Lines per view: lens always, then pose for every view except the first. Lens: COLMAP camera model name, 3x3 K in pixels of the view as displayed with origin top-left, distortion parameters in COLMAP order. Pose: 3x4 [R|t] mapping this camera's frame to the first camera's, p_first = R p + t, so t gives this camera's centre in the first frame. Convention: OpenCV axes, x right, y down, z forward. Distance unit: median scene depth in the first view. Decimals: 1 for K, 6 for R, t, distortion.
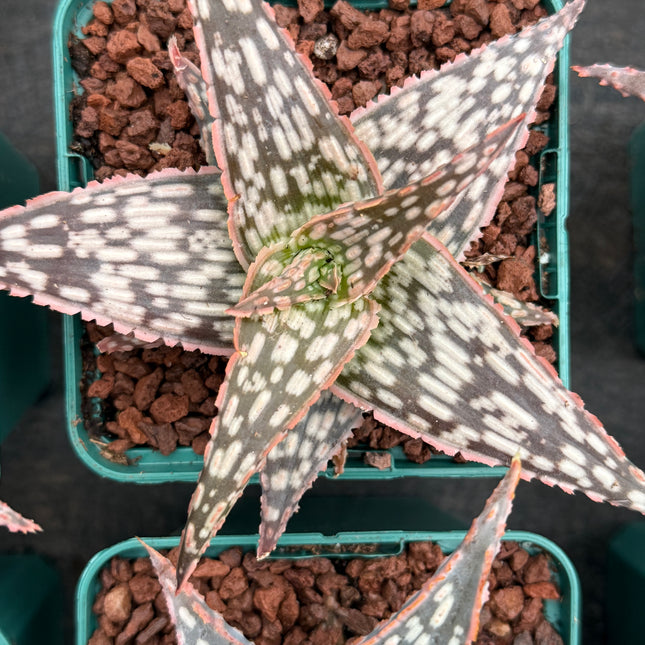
lens RADIAL K [[1117.2, 0, 322.5], [0, 1117.2, 322.5], [0, 0, 1]] dist [0.113140, -0.021395]
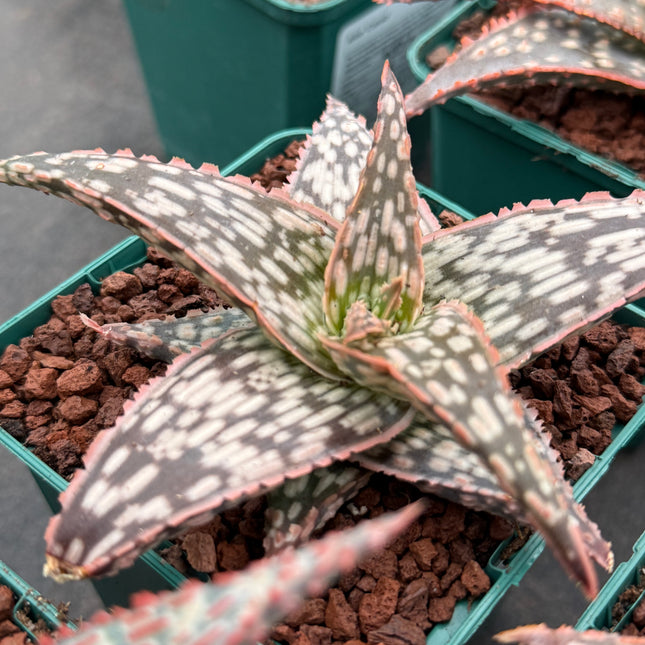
lens RADIAL K [[1117.2, 0, 322.5], [0, 1117.2, 322.5], [0, 0, 1]] dist [0.113140, -0.021395]
pose [[0.656113, -0.561273, 0.504468, -0.509910], [0.754552, 0.476460, -0.451262, 0.350112], [0.012922, 0.676726, 0.736121, 0.331783]]
